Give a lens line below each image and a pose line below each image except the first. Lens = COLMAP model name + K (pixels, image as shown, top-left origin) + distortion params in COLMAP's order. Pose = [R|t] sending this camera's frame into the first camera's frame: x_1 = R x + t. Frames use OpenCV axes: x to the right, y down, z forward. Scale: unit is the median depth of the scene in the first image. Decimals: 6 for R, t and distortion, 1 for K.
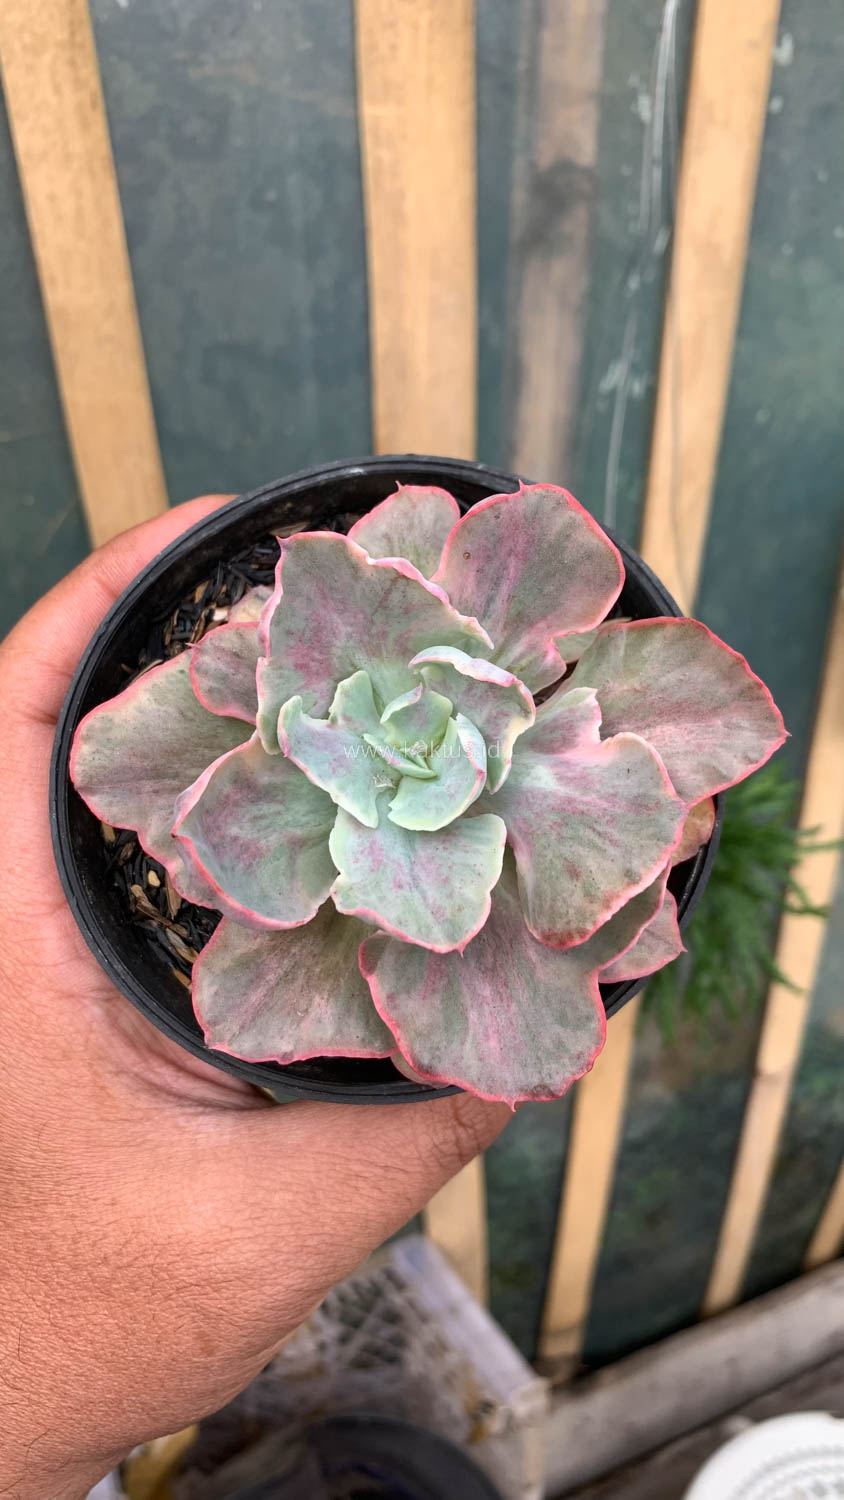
lens RADIAL K [[1216.4, 0, 425.2], [0, 1216.4, 751.8], [0, 0, 1]] dist [0.175735, -0.005231]
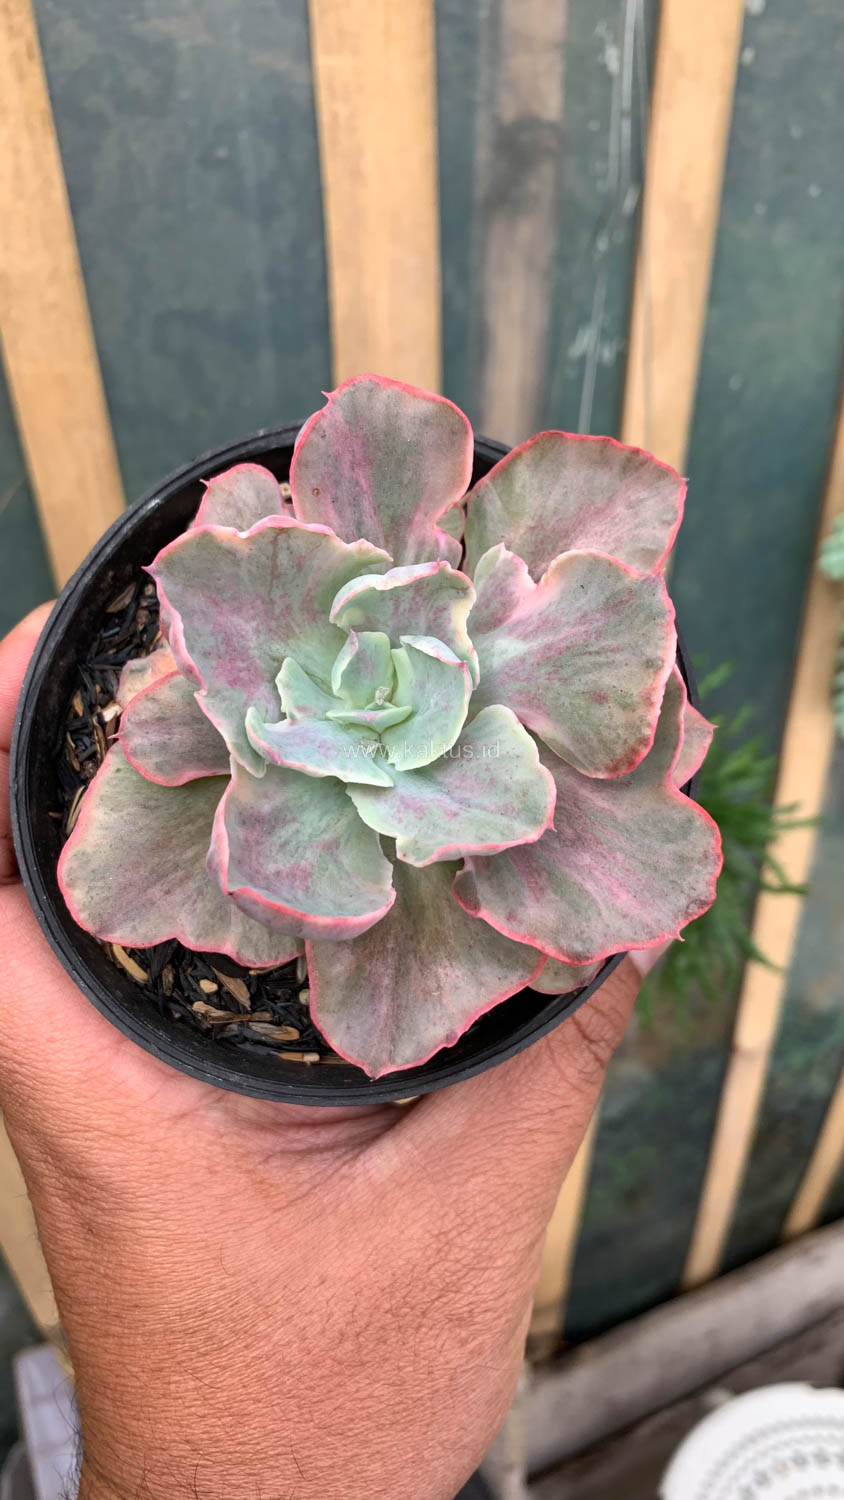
lens RADIAL K [[1216.4, 0, 425.2], [0, 1216.4, 751.8], [0, 0, 1]] dist [0.175735, -0.005231]
pose [[0.827951, -0.546546, 0.125636, -0.123719], [0.550550, 0.834795, 0.003392, 0.050371], [-0.106734, 0.066361, 0.992071, 0.056523]]
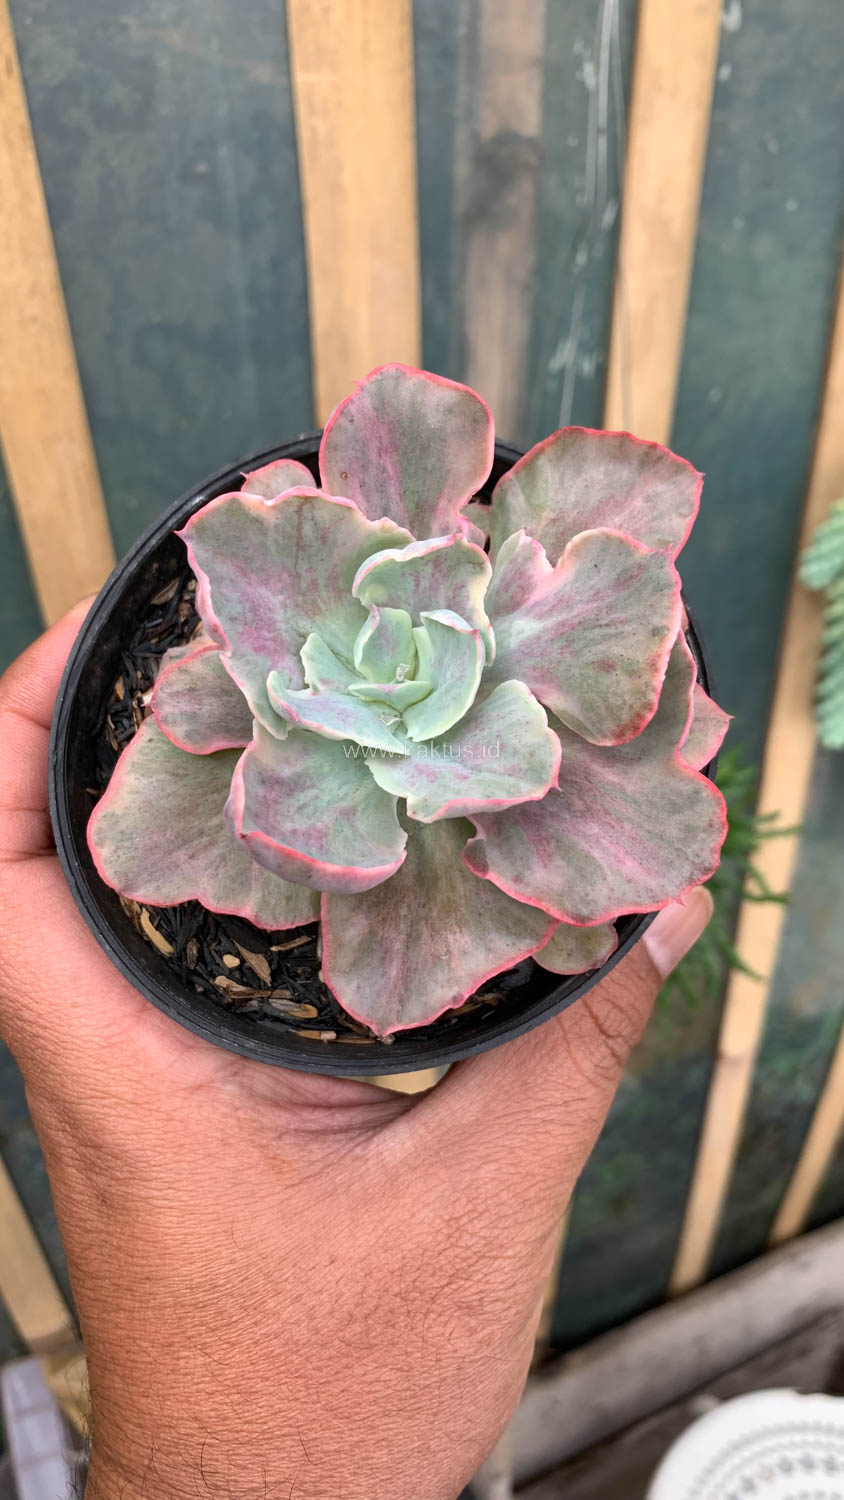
lens RADIAL K [[1216.4, 0, 425.2], [0, 1216.4, 751.8], [0, 0, 1]] dist [0.175735, -0.005231]
pose [[0.847776, -0.517044, 0.118069, -0.142978], [0.527344, 0.845495, -0.083946, 0.147774], [-0.056423, 0.133431, 0.989451, 0.029953]]
